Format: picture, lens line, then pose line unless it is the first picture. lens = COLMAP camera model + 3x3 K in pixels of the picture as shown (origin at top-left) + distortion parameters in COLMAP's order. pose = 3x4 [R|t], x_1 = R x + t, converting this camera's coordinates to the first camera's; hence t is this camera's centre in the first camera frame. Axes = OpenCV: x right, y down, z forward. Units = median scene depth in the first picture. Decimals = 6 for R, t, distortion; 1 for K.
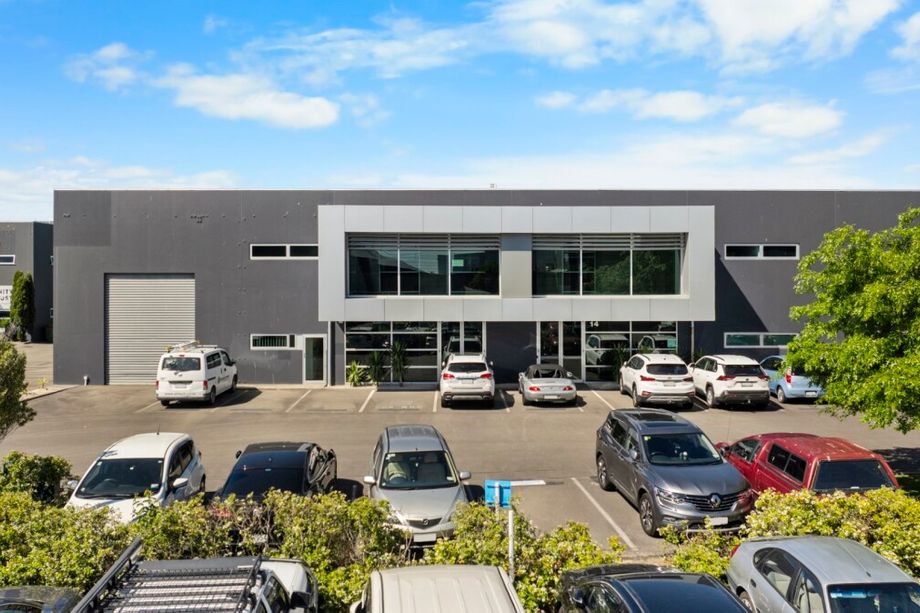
lens RADIAL K [[785.1, 0, 460.0], [0, 785.1, 306.5], [0, 0, 1]] dist [-0.000199, -0.009363]
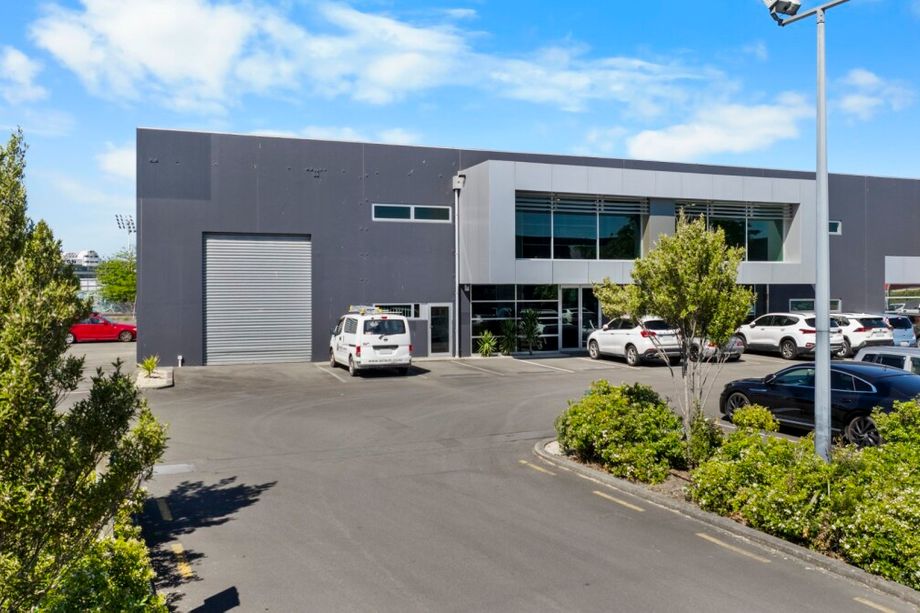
lens RADIAL K [[785.1, 0, 460.0], [0, 785.1, 306.5], [0, 0, 1]] dist [-0.000199, -0.009363]
pose [[0.939341, -0.008953, 0.342868, -0.483691], [0.015613, 0.999739, -0.016668, 0.055616], [-0.342629, 0.021010, 0.939236, 0.117486]]
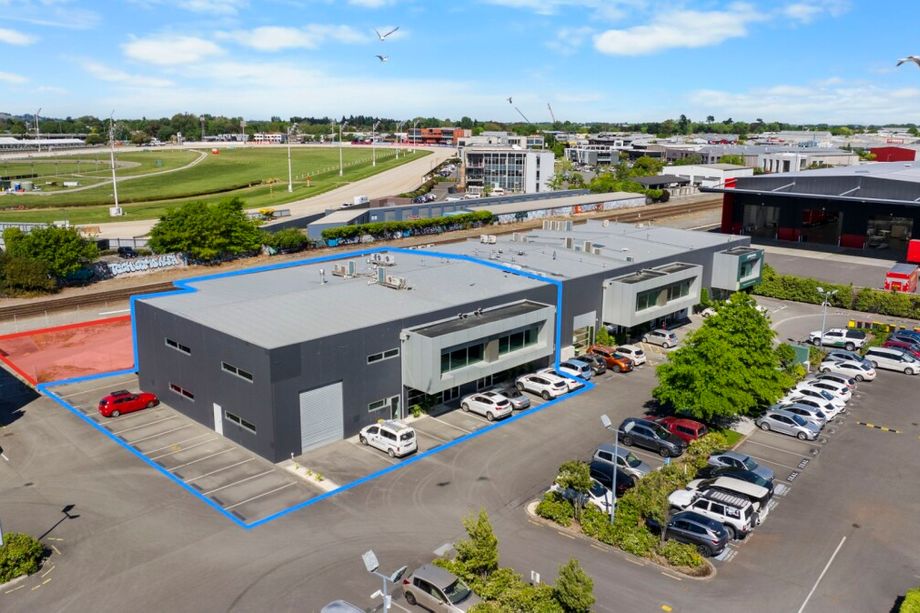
lens RADIAL K [[785.1, 0, 460.0], [0, 785.1, 306.5], [0, 0, 1]] dist [-0.000199, -0.009363]
pose [[0.700793, -0.163699, 0.694328, -1.336378], [0.022800, 0.977957, 0.207558, -0.554129], [-0.713000, -0.129625, 0.689078, -0.362607]]
